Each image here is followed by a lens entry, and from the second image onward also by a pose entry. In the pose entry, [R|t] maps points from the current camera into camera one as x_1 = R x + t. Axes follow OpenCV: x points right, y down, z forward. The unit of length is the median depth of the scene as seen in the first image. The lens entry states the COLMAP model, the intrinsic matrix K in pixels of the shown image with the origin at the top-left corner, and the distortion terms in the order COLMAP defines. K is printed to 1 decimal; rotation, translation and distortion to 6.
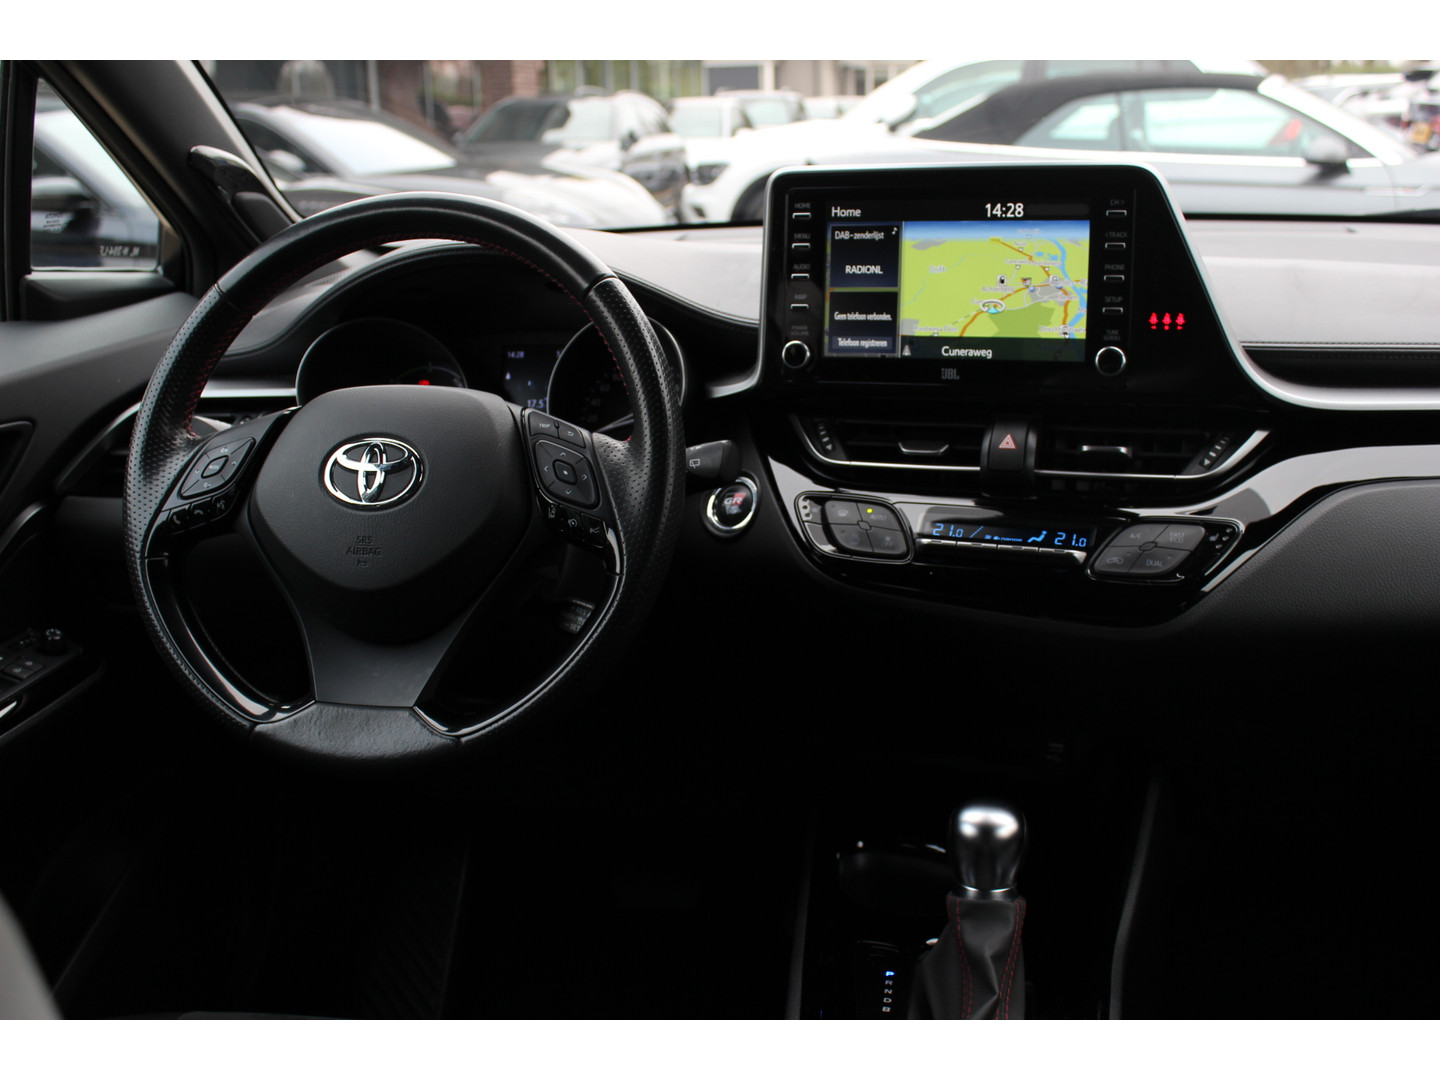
lens RADIAL K [[1550.3, 0, 725.3], [0, 1550.3, 542.6], [0, 0, 1]] dist [-0.091275, 0.000000]
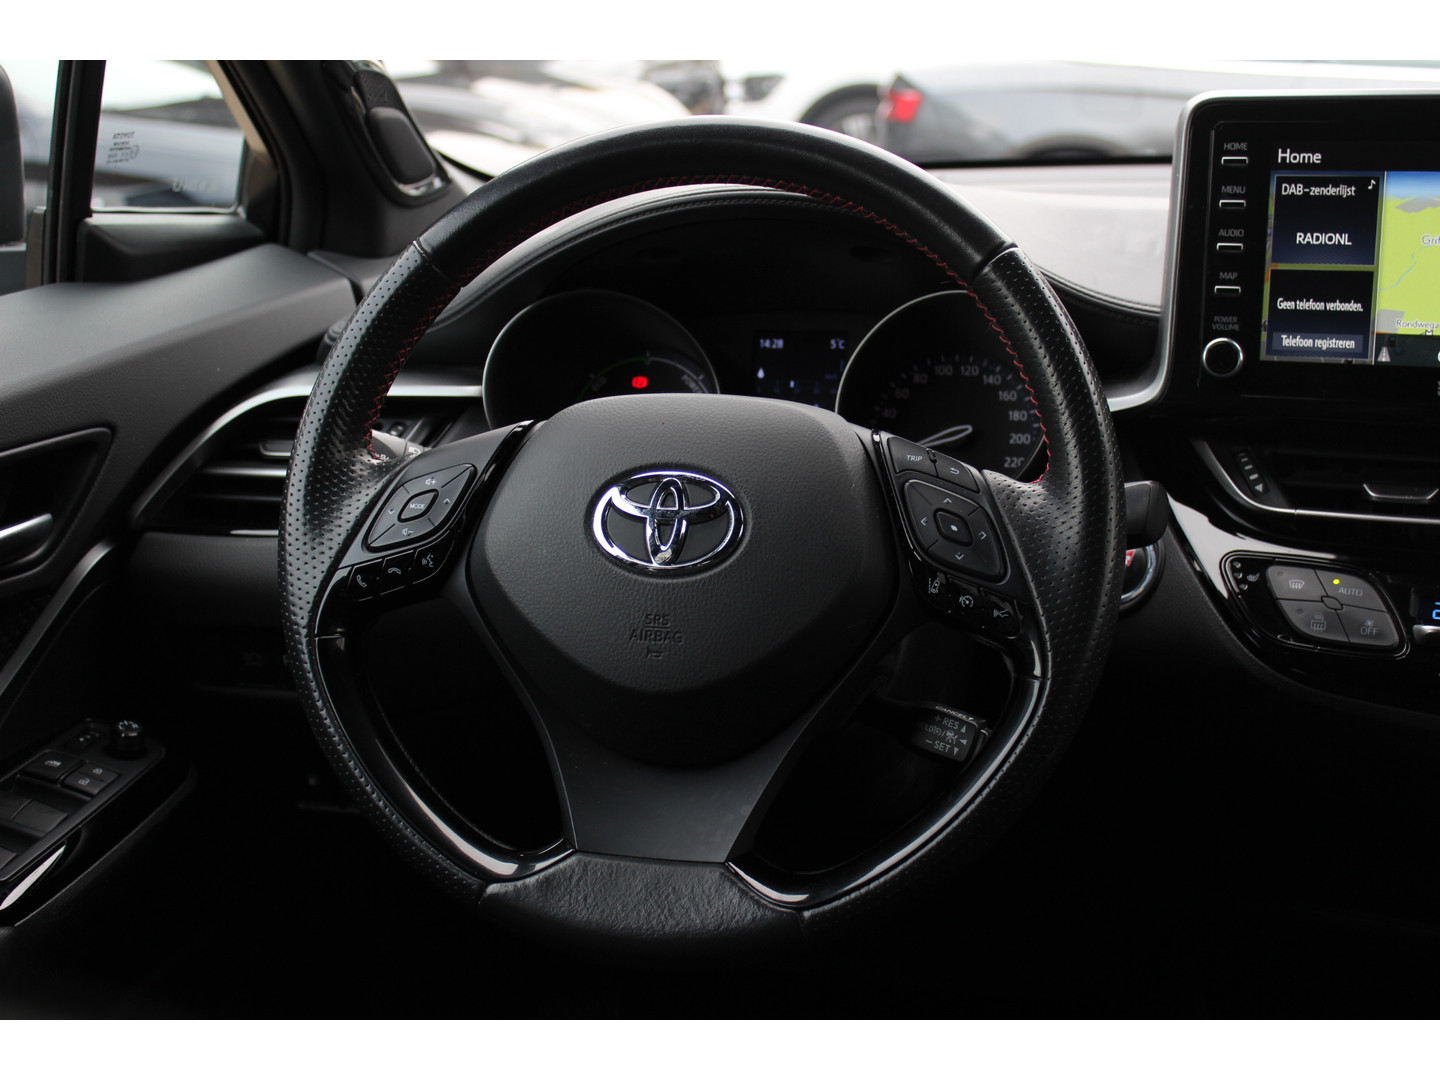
lens RADIAL K [[1945.1, 0, 706.3], [0, 1945.1, 538.7], [0, 0, 1]] dist [-0.053376, 0.000000]
pose [[0.999833, 0.016821, -0.007079, -0.194786], [-0.016858, 0.999844, -0.005298, -0.031828], [0.006989, 0.005417, 0.999961, 0.121686]]
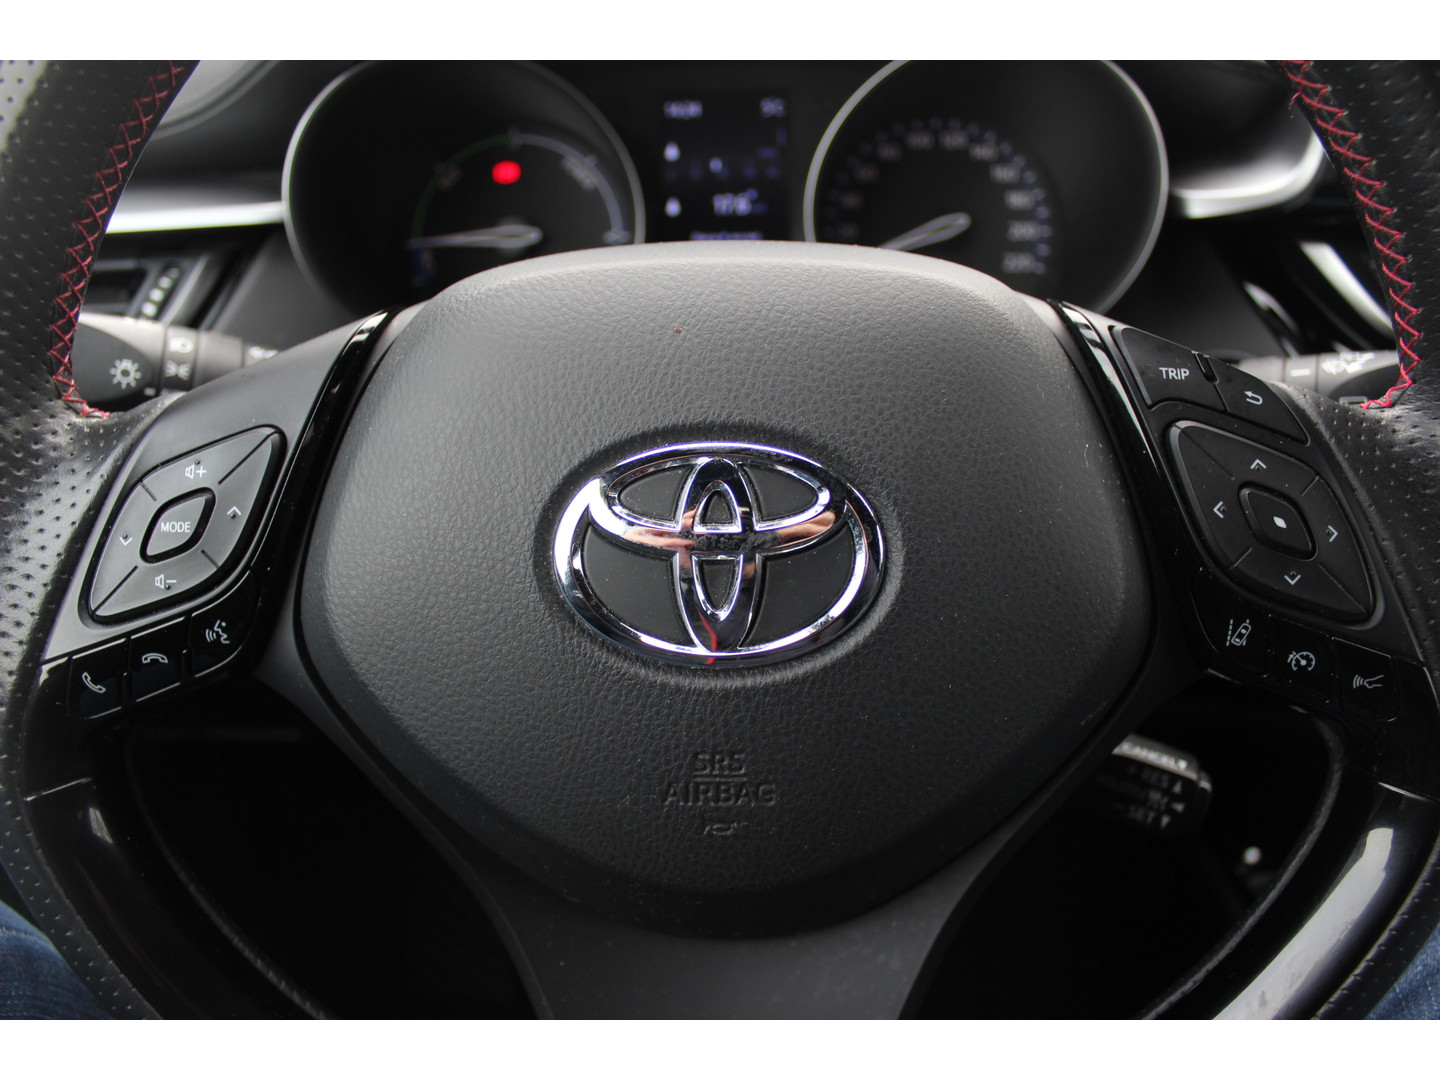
lens RADIAL K [[1128.6, 0, 715.8], [0, 1128.6, 546.2], [0, 0, 1]] dist [-0.113766, 0.021577]
pose [[0.977504, -0.098393, 0.186560, -0.259936], [0.039676, 0.954510, 0.295527, -0.112042], [-0.207151, -0.281477, 0.936941, 0.739746]]
